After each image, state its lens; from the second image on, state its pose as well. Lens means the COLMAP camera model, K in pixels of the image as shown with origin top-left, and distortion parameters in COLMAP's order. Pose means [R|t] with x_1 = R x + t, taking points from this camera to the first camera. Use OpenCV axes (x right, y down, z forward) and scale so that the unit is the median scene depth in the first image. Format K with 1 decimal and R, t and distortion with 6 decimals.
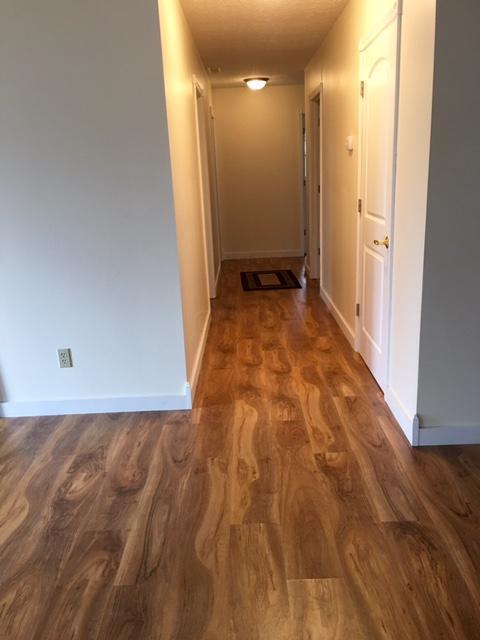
lens RADIAL K [[541.7, 0, 240.0], [0, 541.7, 320.0], [0, 0, 1]] dist [0.033900, -0.017382]
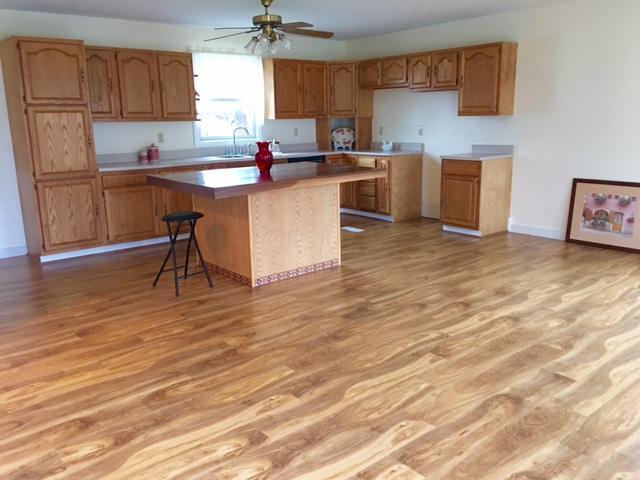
lens RADIAL K [[541.7, 0, 316.4], [0, 541.7, 238.8], [0, 0, 1]] dist [0.033900, -0.017382]
pose [[-0.622658, -0.118173, 0.773519, -1.338556], [0.267074, 0.897075, 0.352035, -0.272352], [-0.735505, 0.425784, -0.527010, 1.143852]]
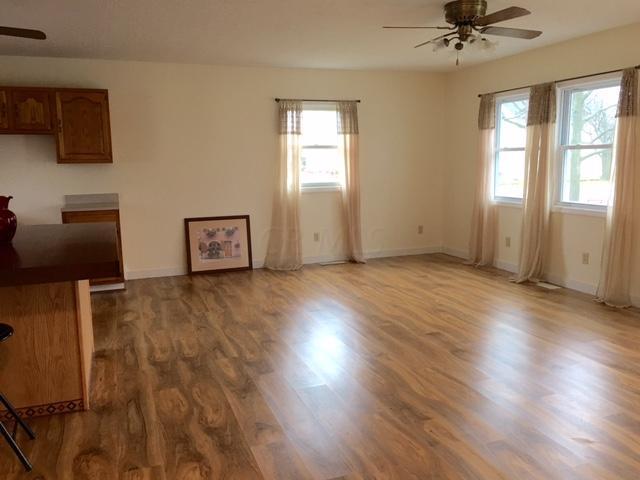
lens RADIAL K [[541.7, 0, 316.4], [0, 541.7, 238.8], [0, 0, 1]] dist [0.033900, -0.017382]
pose [[-0.939564, 0.106395, -0.325422, 0.203981], [-0.042099, 0.907374, 0.418211, -0.434846], [0.339775, 0.406636, -0.848057, 1.498066]]
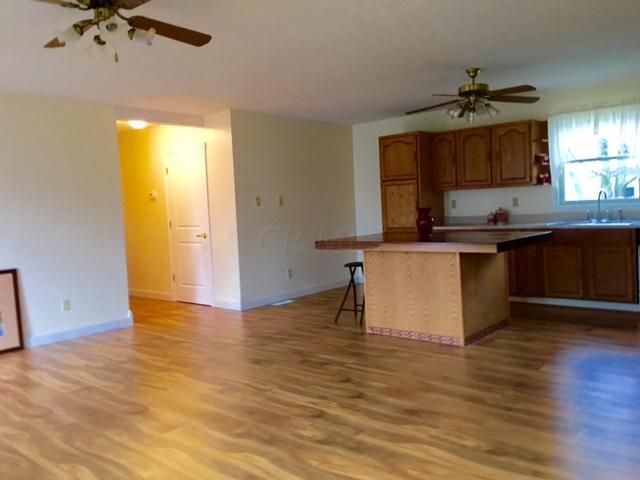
lens RADIAL K [[541.7, 0, 316.4], [0, 541.7, 238.8], [0, 0, 1]] dist [0.033900, -0.017382]
pose [[0.666973, -0.035866, 0.744218, -1.514624], [0.231717, 0.959294, -0.161436, 0.469718], [-0.708134, 0.280121, 0.648134, -1.119402]]
